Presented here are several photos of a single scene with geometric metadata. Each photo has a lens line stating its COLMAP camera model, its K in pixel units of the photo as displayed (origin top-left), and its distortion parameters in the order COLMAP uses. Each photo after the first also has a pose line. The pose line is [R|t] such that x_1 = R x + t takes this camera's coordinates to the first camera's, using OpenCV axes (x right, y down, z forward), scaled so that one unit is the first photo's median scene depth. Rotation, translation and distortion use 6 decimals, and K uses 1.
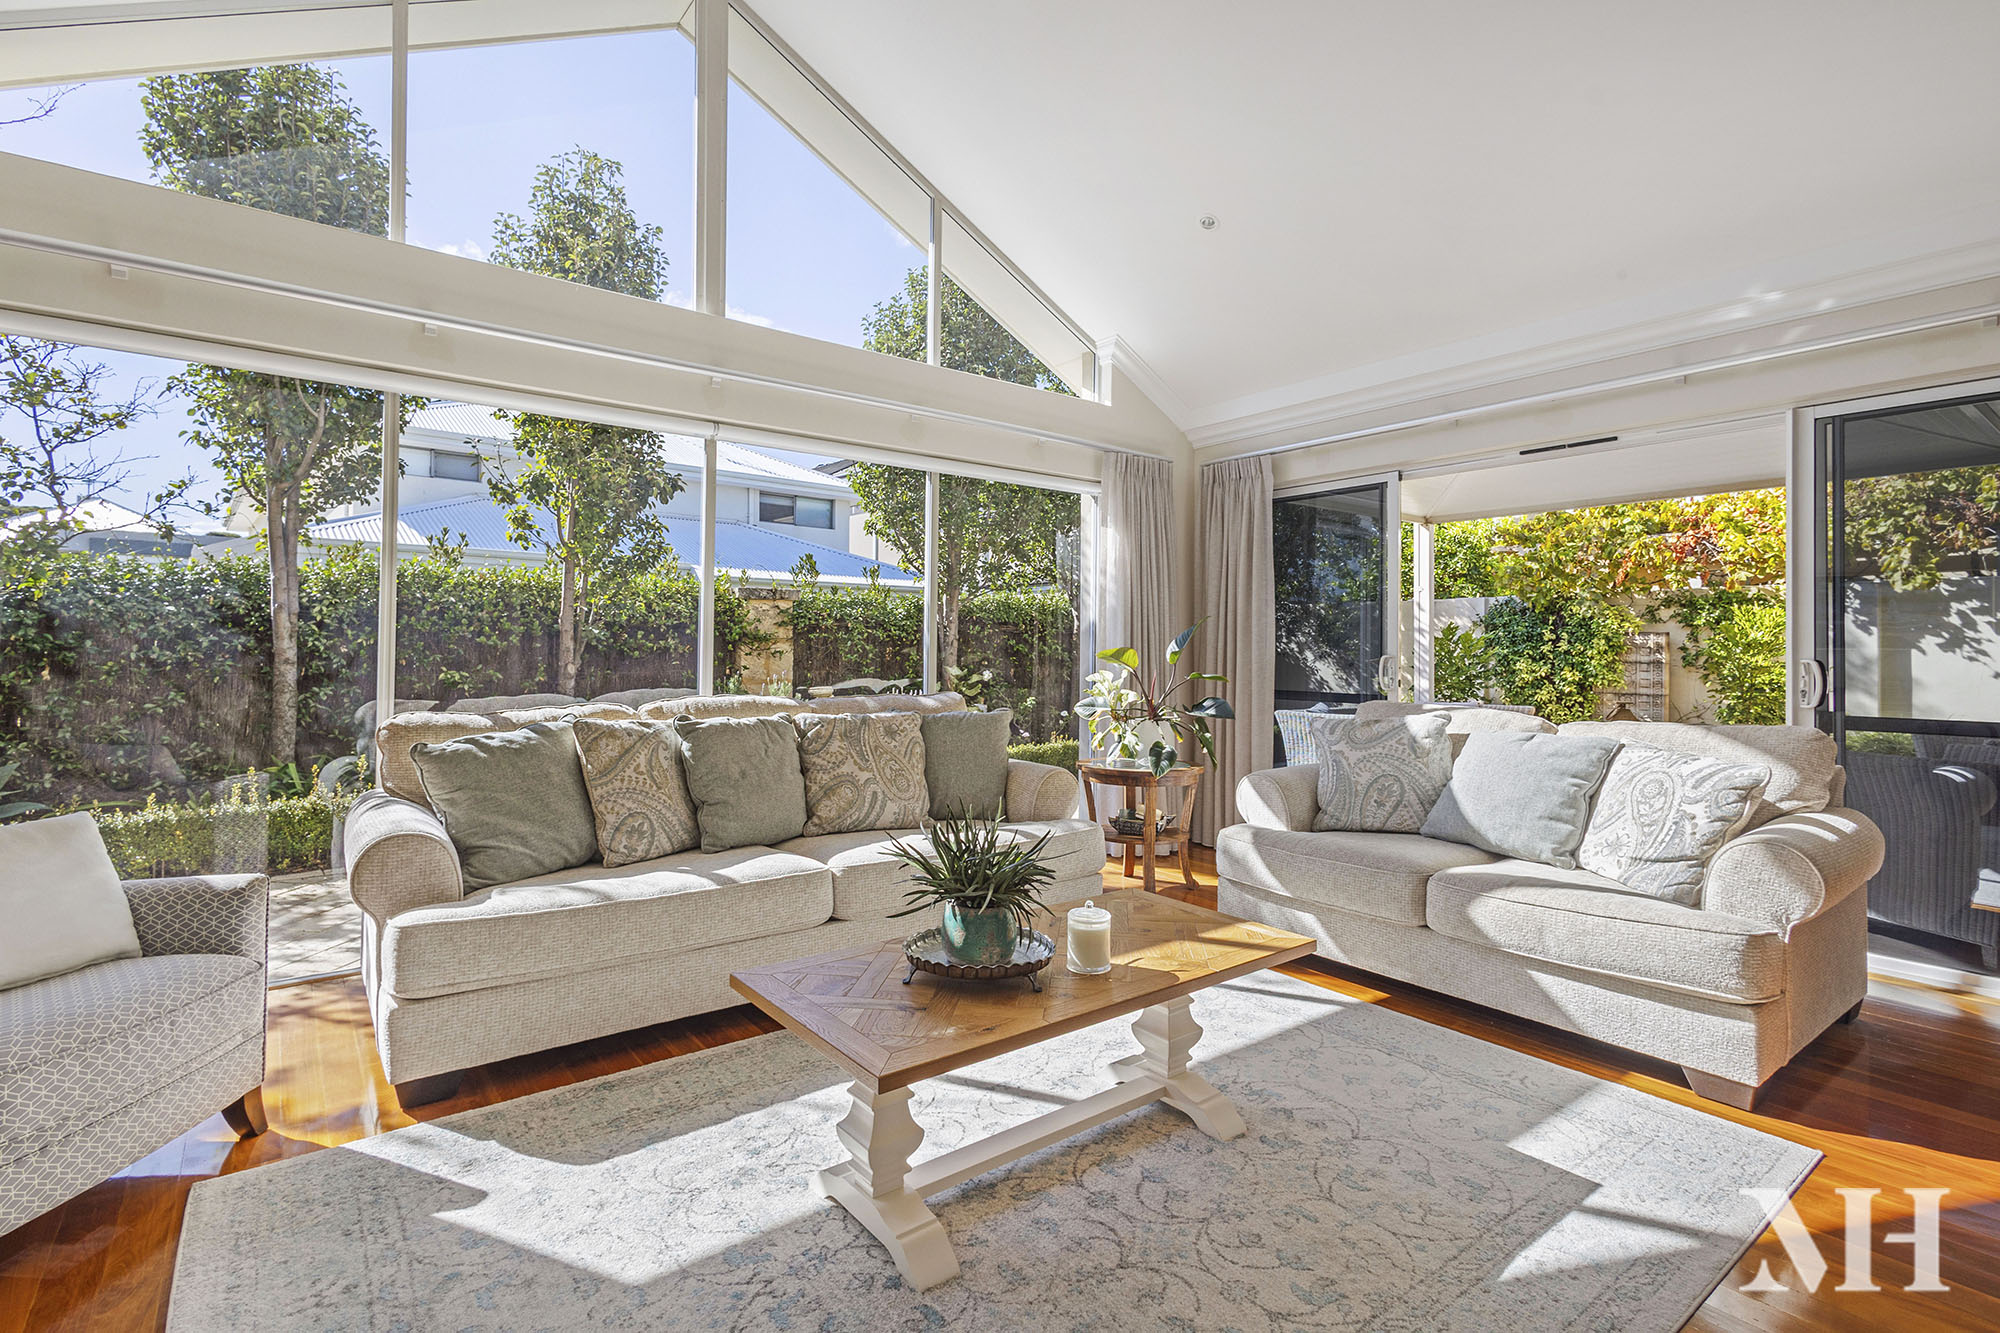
lens RADIAL K [[932.8, 0, 994.5], [0, 932.8, 631.2], [0, 0, 1]] dist [0.018147, 0.000180]
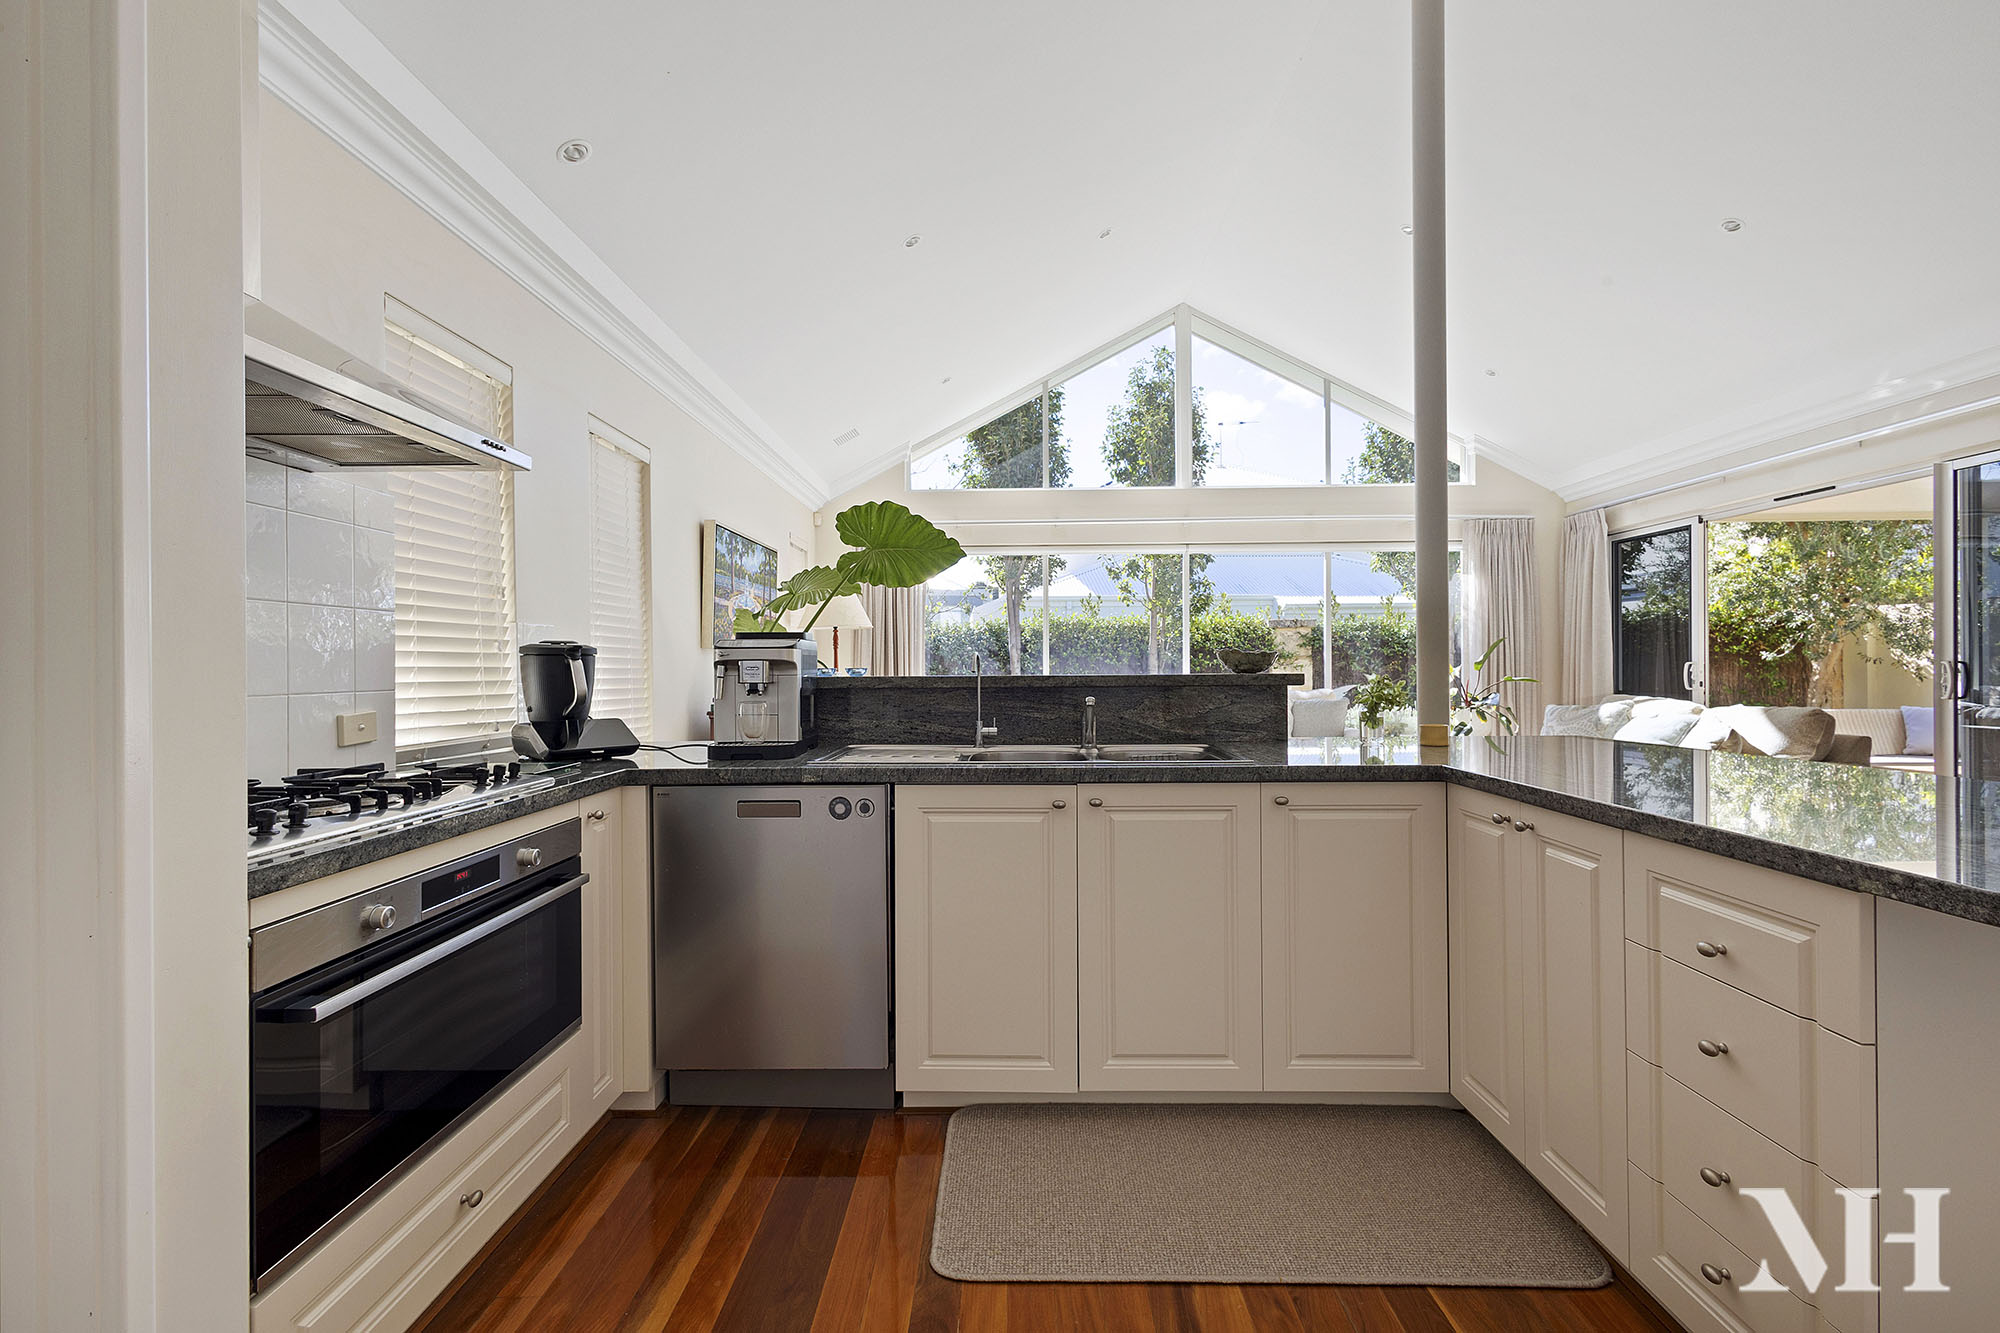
lens RADIAL K [[932.8, 0, 1000.3], [0, 932.8, 666.8], [0, 0, 1]] dist [0.018147, 0.000180]
pose [[0.777577, -0.013758, -0.628637, 0.640462], [0.027846, 0.999533, 0.012568, -0.012757], [0.628171, -0.027278, 0.777597, -0.754373]]
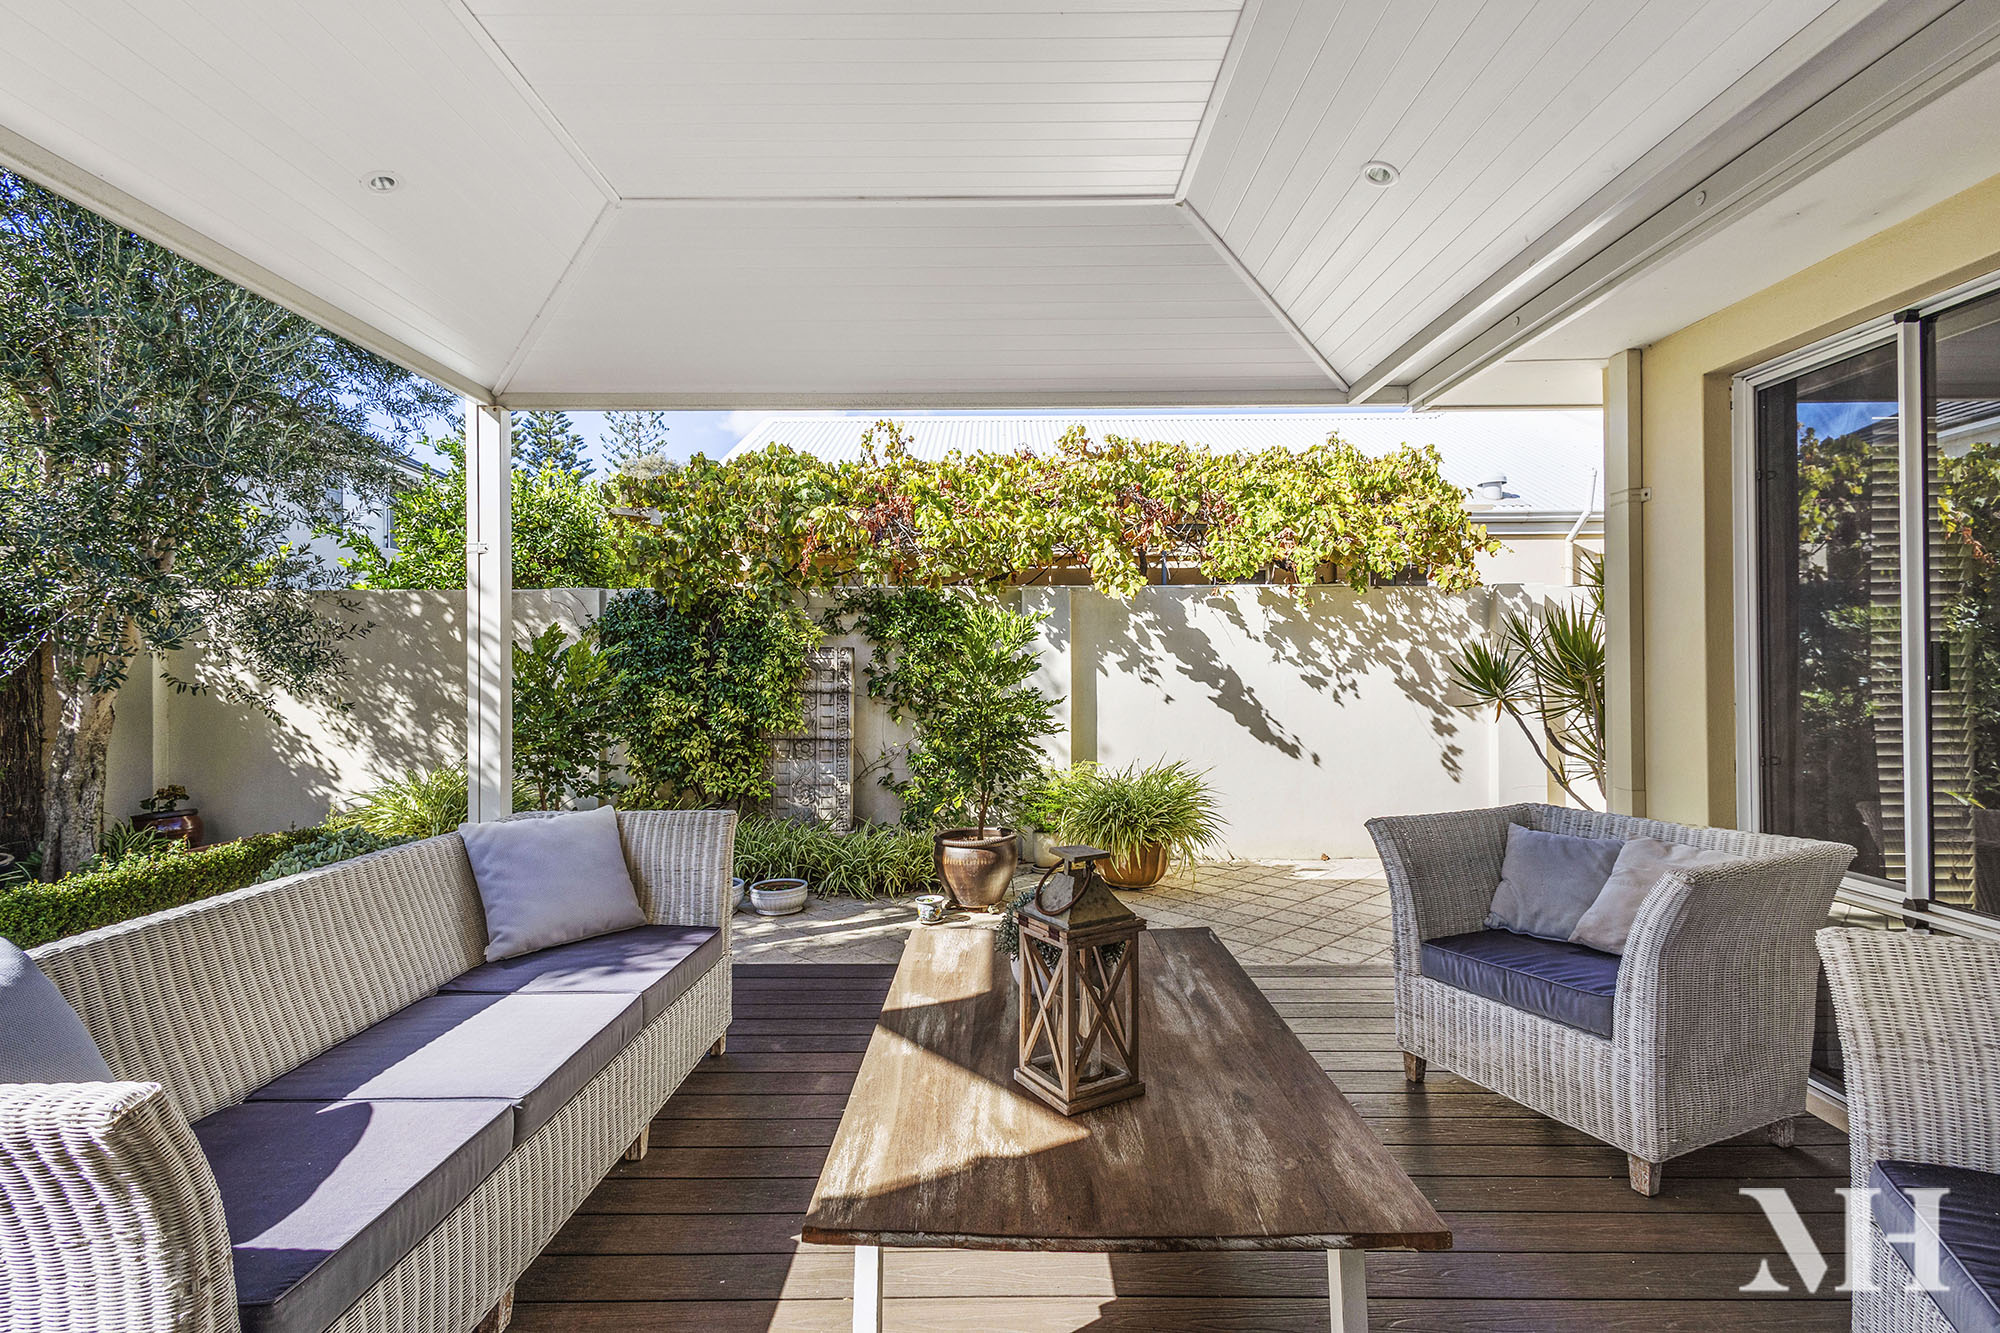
lens RADIAL K [[932.8, 0, 989.0], [0, 932.8, 669.1], [0, 0, 1]] dist [0.018147, 0.000180]
pose [[0.617912, -0.007392, 0.786213, 0.225656], [-0.005220, 0.999895, 0.013503, 0.006776], [-0.786230, -0.012448, 0.617809, 0.475105]]
